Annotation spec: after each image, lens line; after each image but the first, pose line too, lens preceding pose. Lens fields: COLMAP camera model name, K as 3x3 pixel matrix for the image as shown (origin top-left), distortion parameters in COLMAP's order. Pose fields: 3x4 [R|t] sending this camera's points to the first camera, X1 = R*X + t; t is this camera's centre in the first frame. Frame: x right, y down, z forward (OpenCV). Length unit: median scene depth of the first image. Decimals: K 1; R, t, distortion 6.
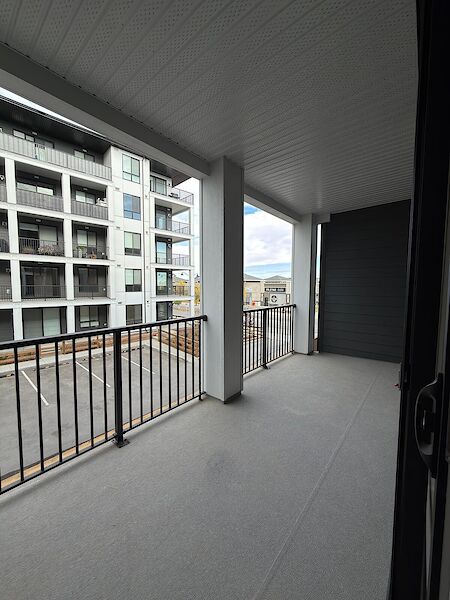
lens RADIAL K [[239.1, 0, 224.4], [0, 239.1, 299.3], [0, 0, 1]] dist [0.003454, 0.000373]
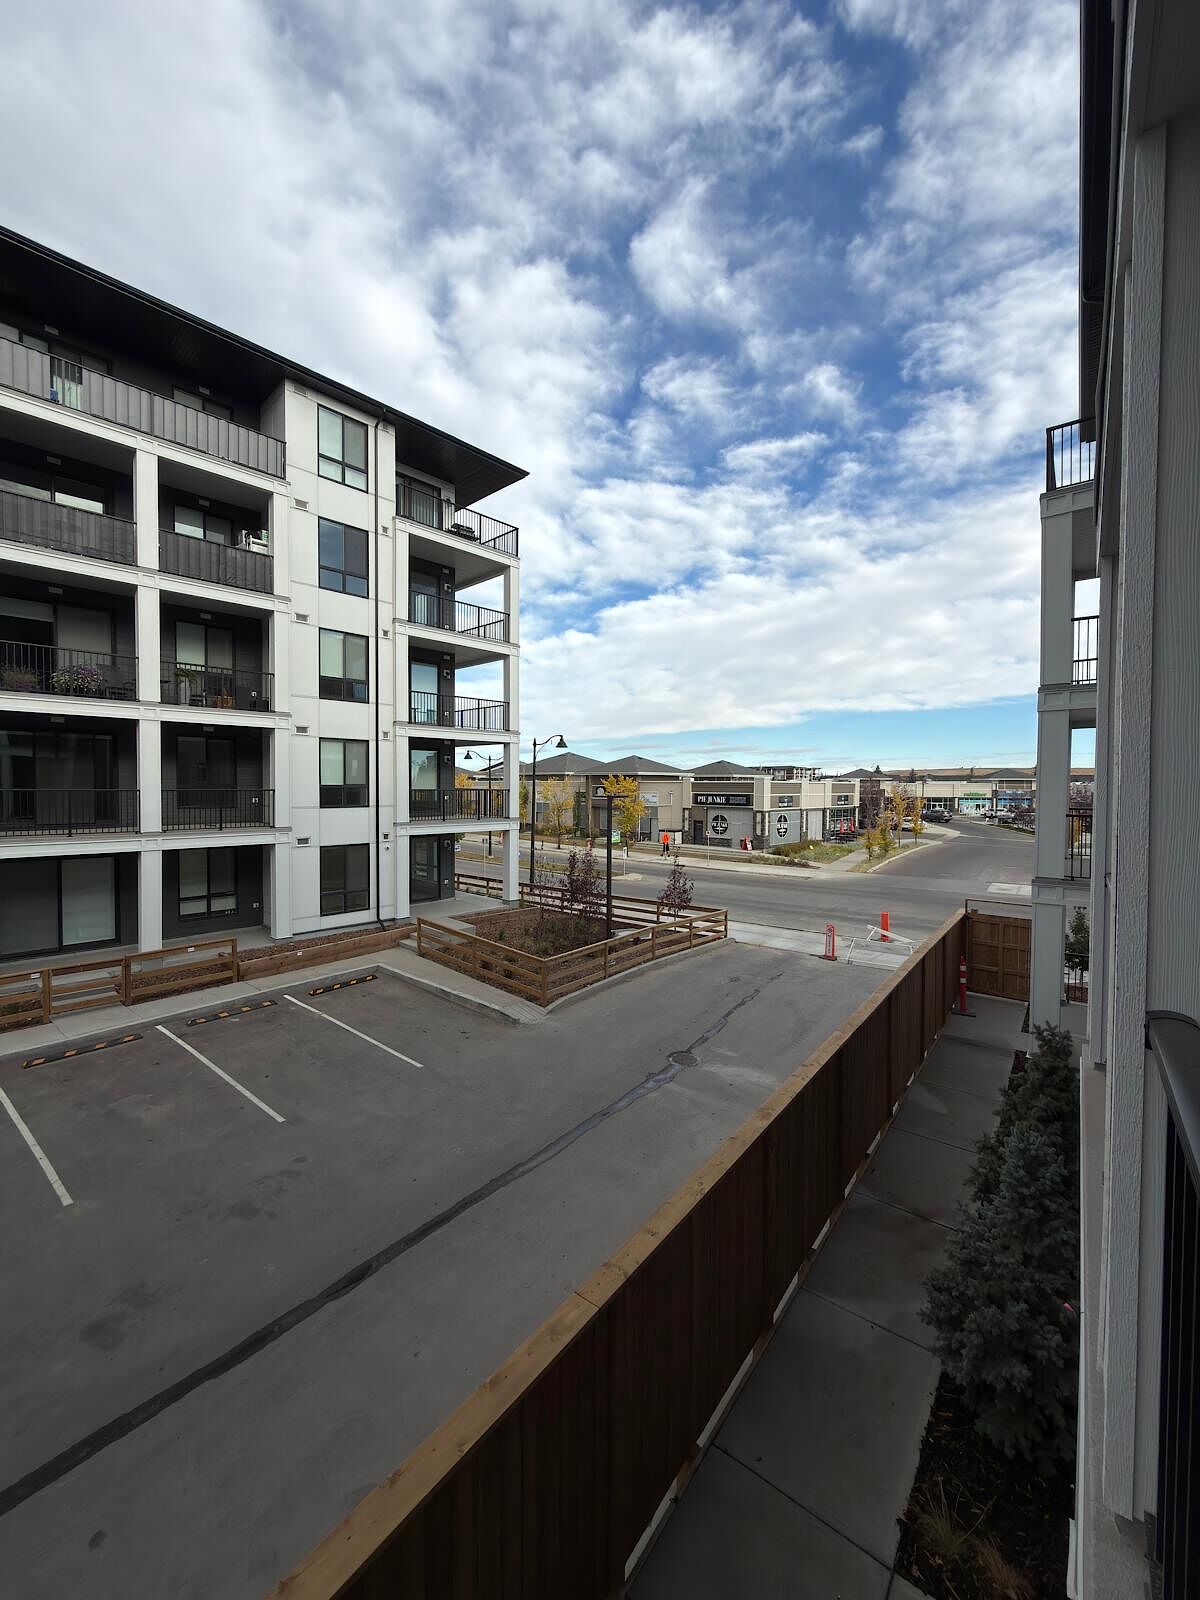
lens RADIAL K [[637.7, 0, 598.9], [0, 637.7, 799.1], [0, 0, 1]] dist [0.003454, 0.000373]
pose [[0.999018, 0.000216, 0.044299, -0.061184], [0.001510, 0.999241, -0.038925, -0.007806], [-0.044274, 0.038954, 0.998260, 0.088474]]
